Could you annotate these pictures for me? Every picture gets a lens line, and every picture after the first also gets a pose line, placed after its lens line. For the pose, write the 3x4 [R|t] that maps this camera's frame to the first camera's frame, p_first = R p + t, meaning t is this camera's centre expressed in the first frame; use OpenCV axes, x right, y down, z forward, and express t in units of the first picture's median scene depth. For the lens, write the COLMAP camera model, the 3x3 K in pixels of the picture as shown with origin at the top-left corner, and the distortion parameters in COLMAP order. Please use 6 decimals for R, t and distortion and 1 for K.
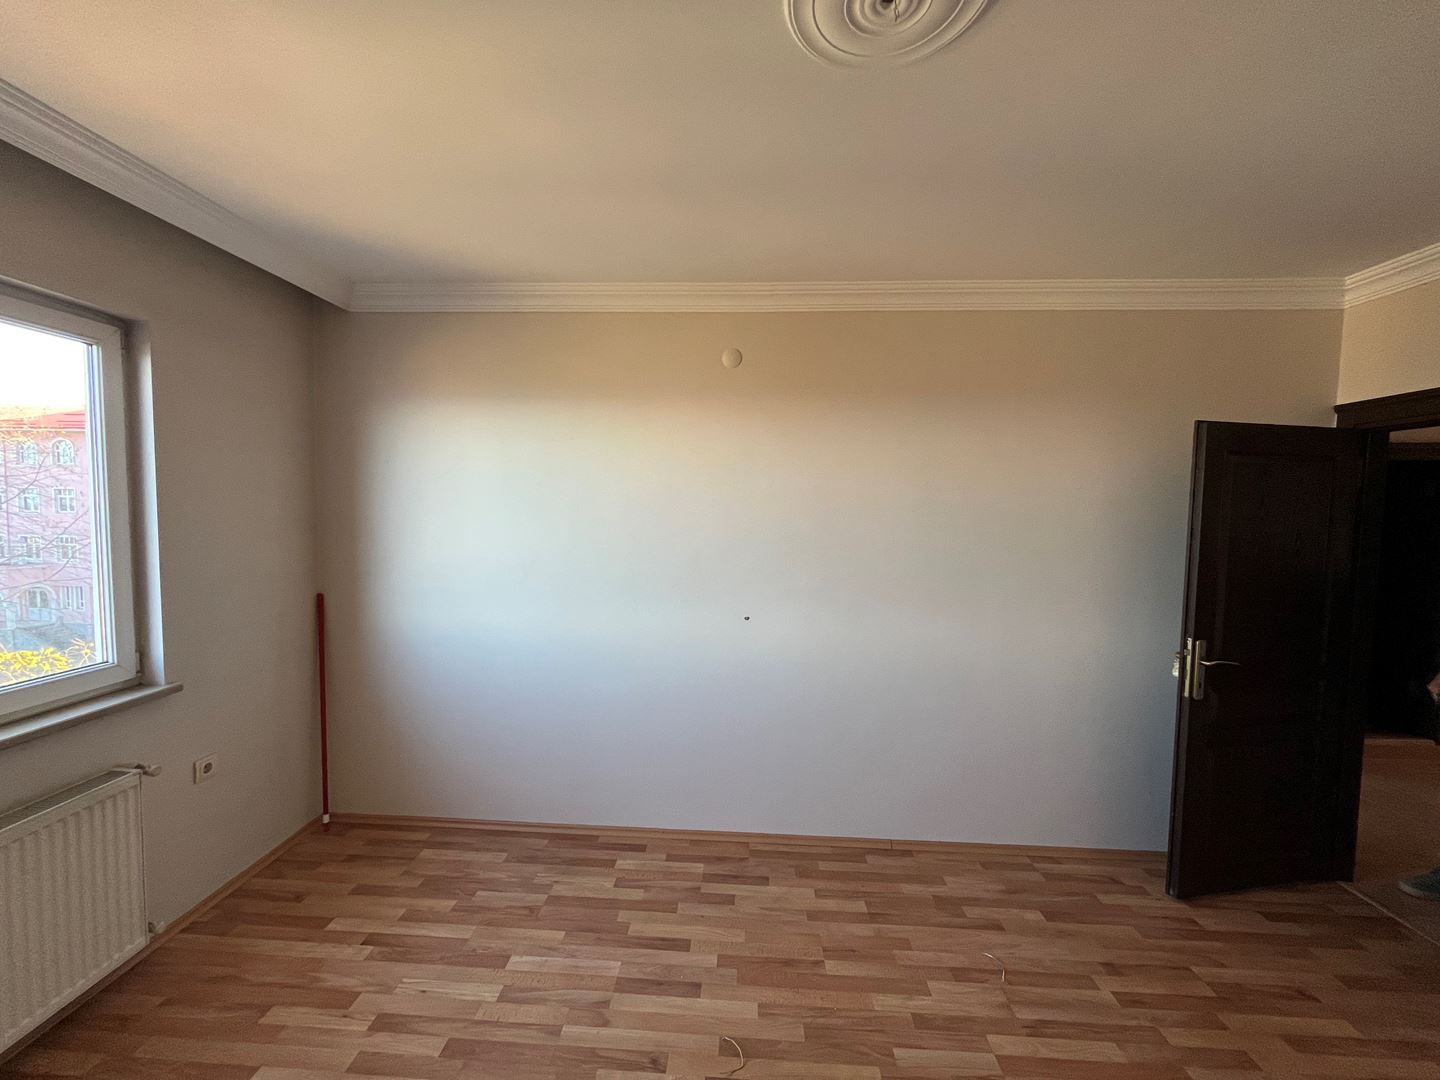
lens RADIAL K [[580.3, 0, 716.1], [0, 580.3, 542.0], [0, 0, 1]] dist [-0.001972, -0.000816]
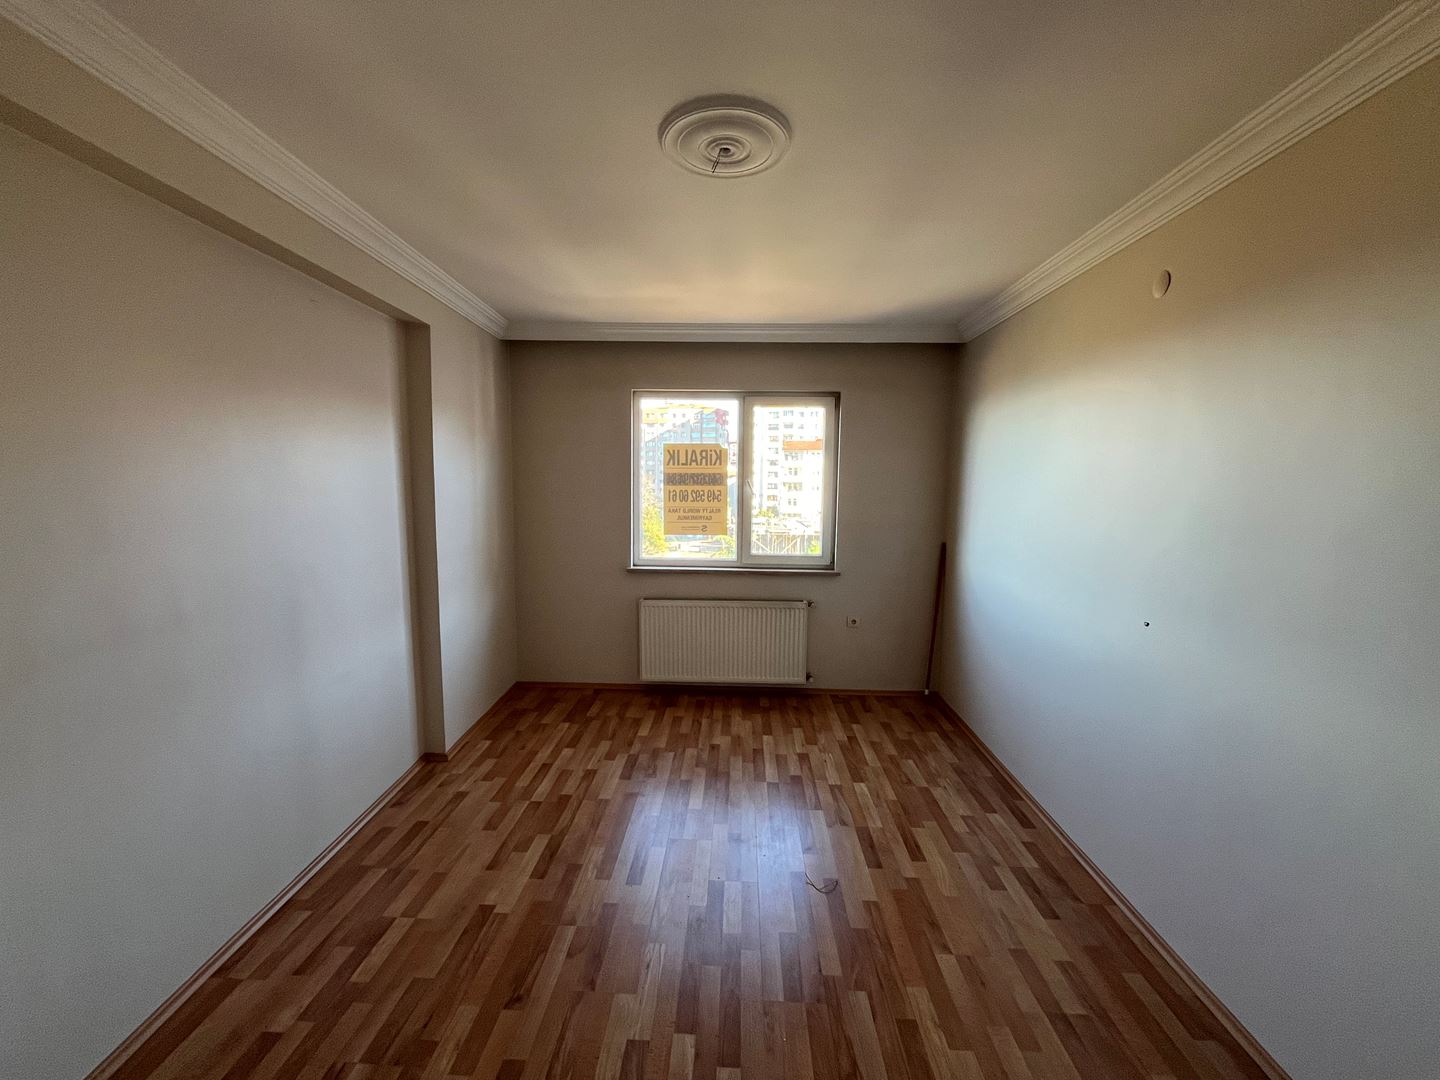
lens RADIAL K [[580.3, 0, 716.1], [0, 580.3, 542.0], [0, 0, 1]] dist [-0.001972, -0.000816]
pose [[0.011162, 0.090753, -0.995811, 0.950811], [-0.071891, 0.993369, 0.089724, -0.004056], [0.997350, 0.070589, 0.017613, 0.491778]]
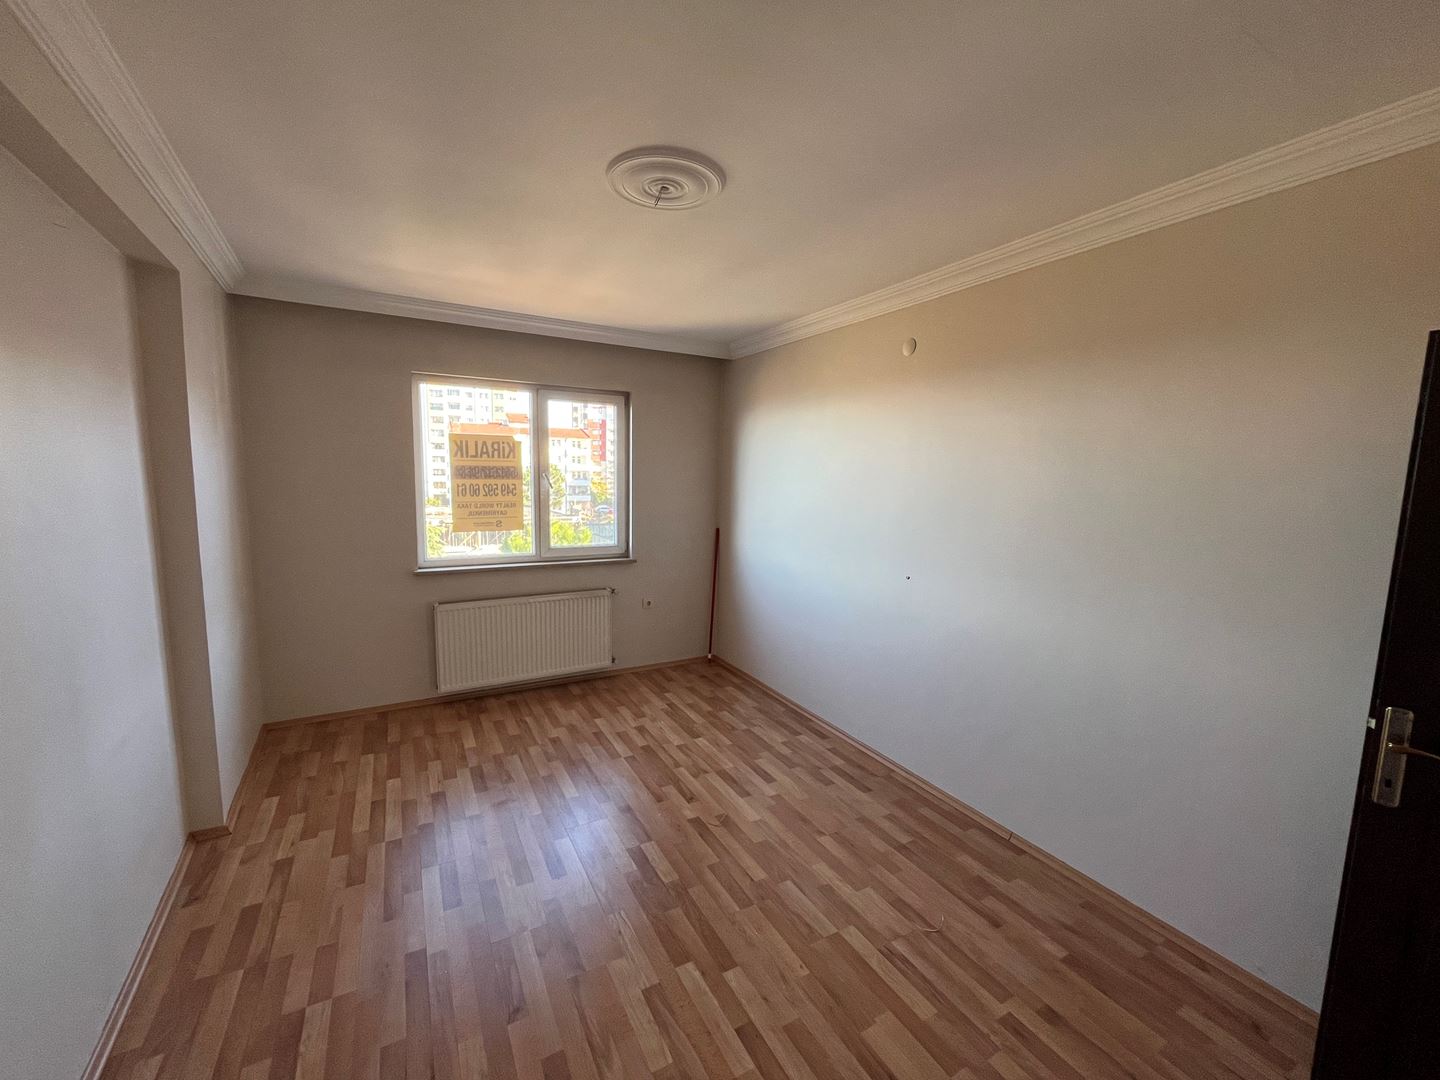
lens RADIAL K [[580.3, 0, 716.1], [0, 580.3, 542.0], [0, 0, 1]] dist [-0.001972, -0.000816]
pose [[0.528050, 0.097485, -0.843599, 0.956746], [-0.063743, 0.995137, 0.075096, 0.001533], [0.846818, 0.014119, 0.531696, 0.096254]]
